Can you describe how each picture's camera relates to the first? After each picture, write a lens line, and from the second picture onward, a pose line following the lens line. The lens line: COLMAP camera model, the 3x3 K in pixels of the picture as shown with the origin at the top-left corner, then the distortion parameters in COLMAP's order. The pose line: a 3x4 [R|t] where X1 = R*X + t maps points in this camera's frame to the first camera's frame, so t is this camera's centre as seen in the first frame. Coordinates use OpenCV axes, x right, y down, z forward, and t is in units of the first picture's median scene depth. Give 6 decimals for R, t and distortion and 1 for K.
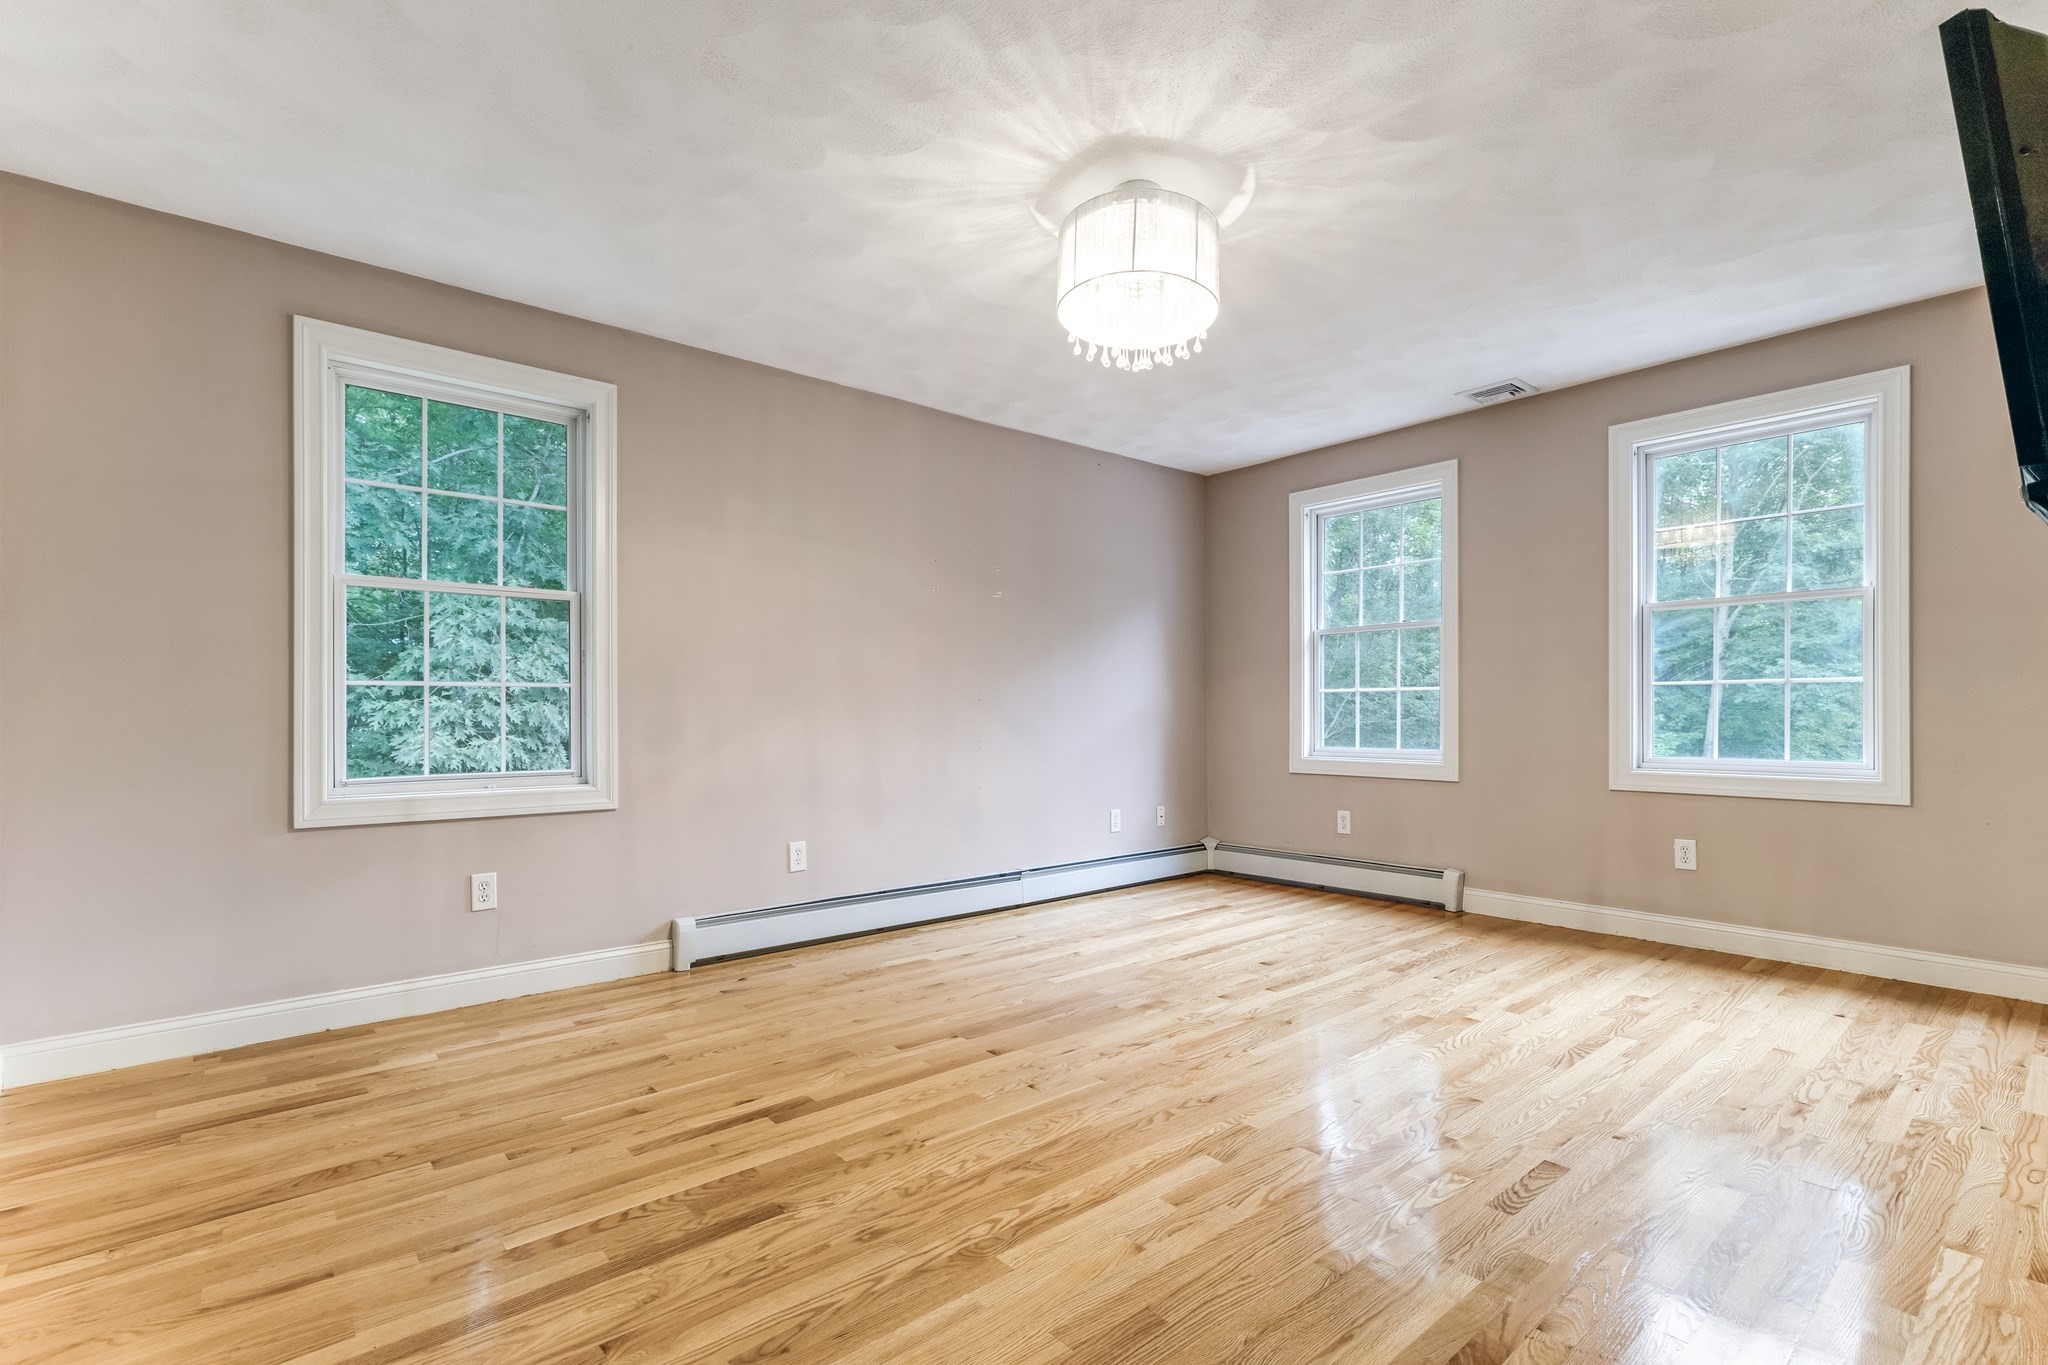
lens RADIAL K [[941.7, 0, 1031.3], [0, 941.7, 713.3], [0, 0, 1]] dist [-0.000436, 0.000440]
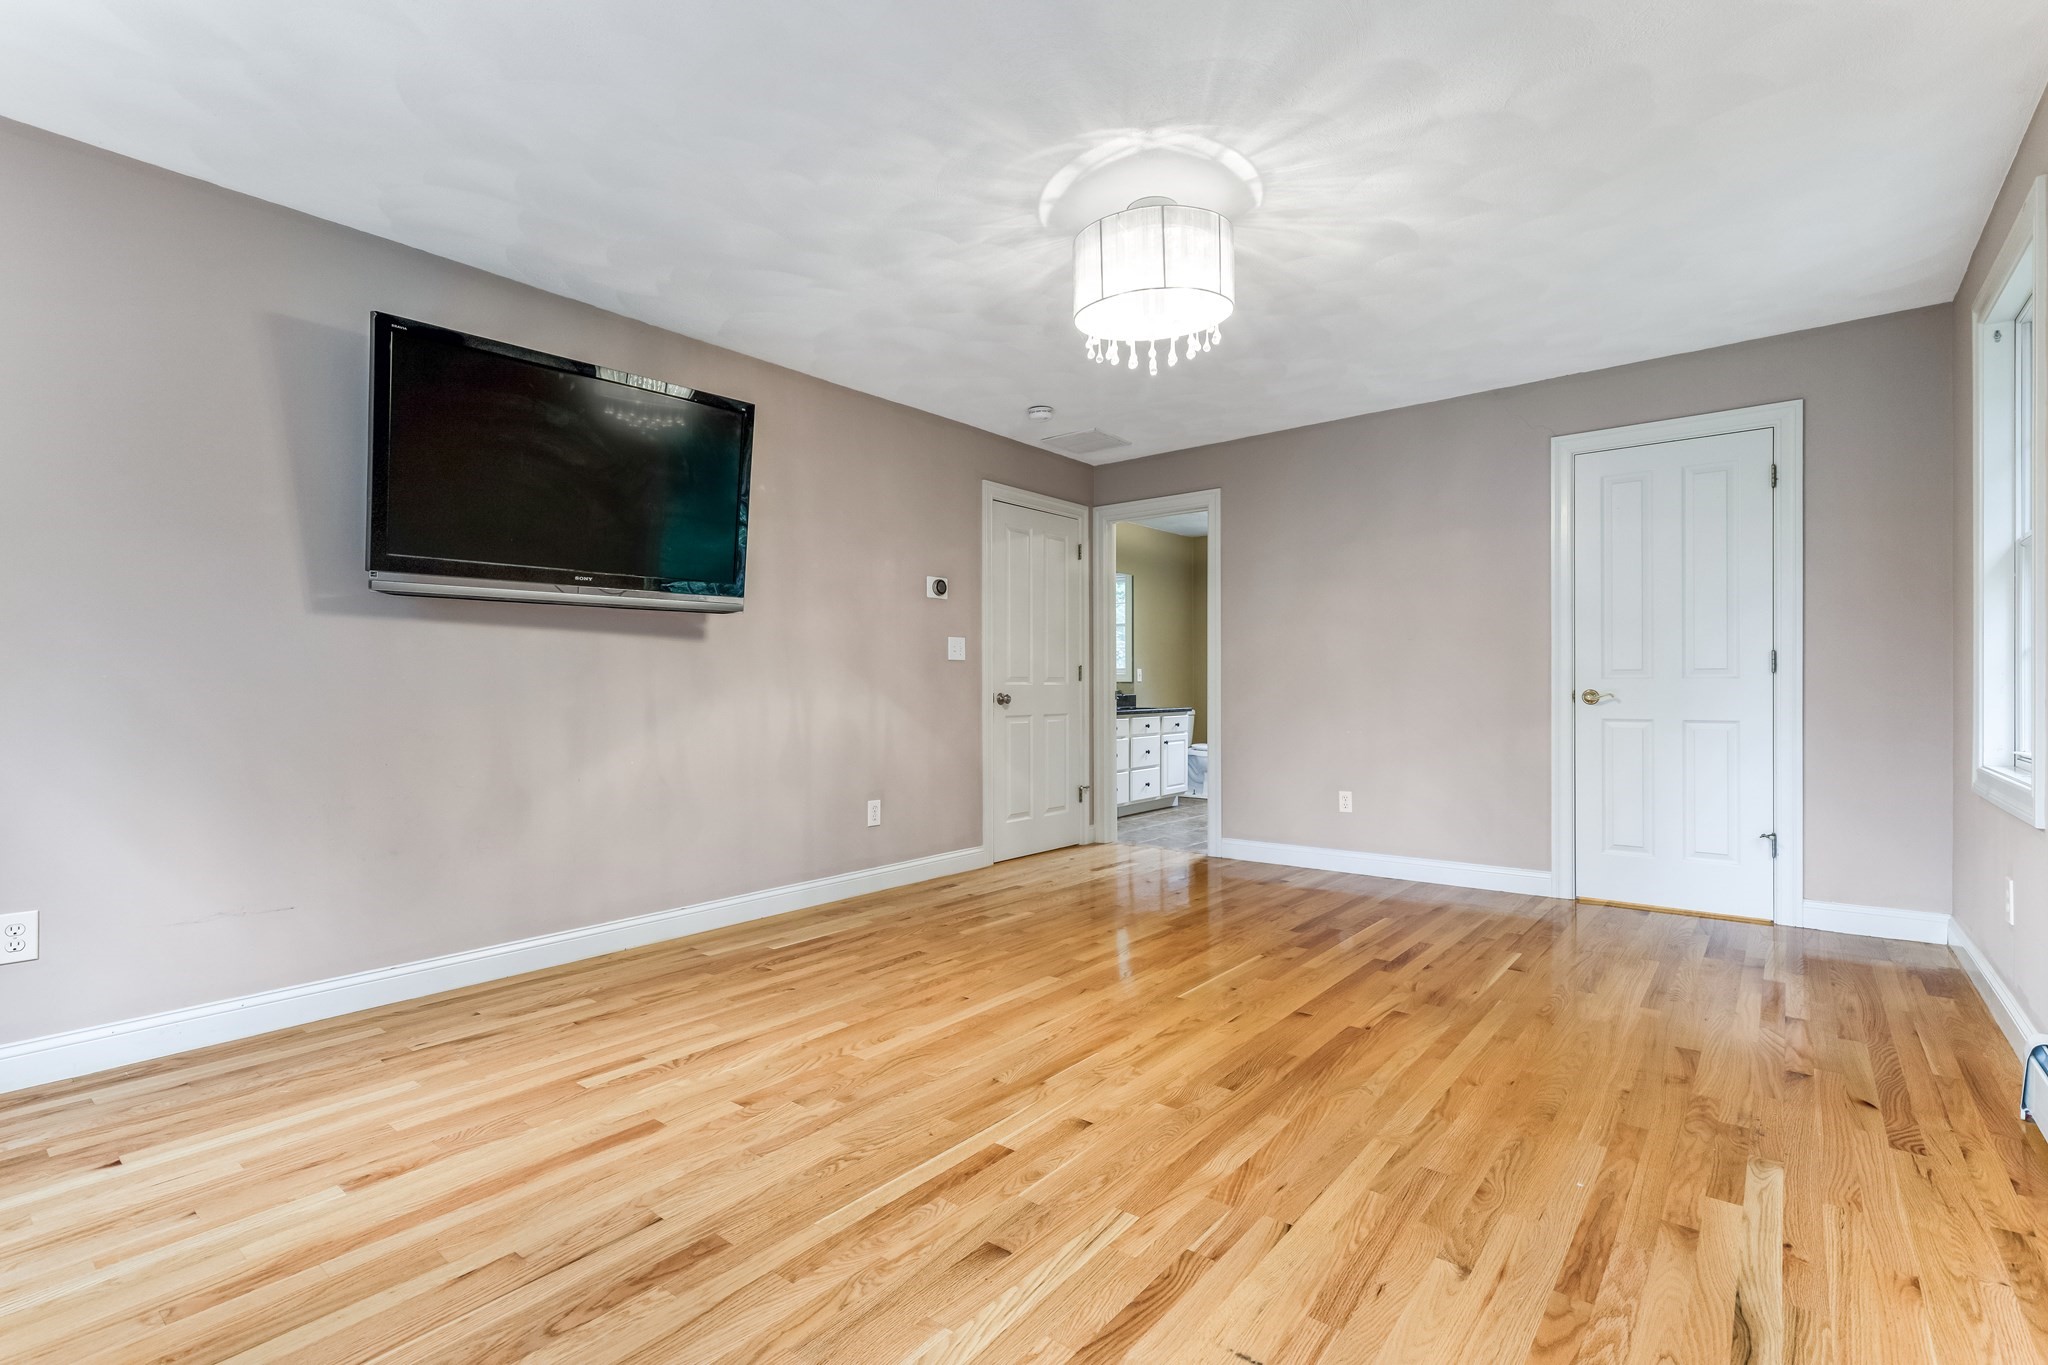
lens RADIAL K [[941.7, 0, 1021.5], [0, 941.7, 687.7], [0, 0, 1]] dist [-0.000436, 0.000440]
pose [[-0.985903, 0.009120, -0.167067, 0.393202], [0.009839, 0.999946, -0.003478, 0.016041], [0.167026, -0.005073, -0.985939, 1.827413]]
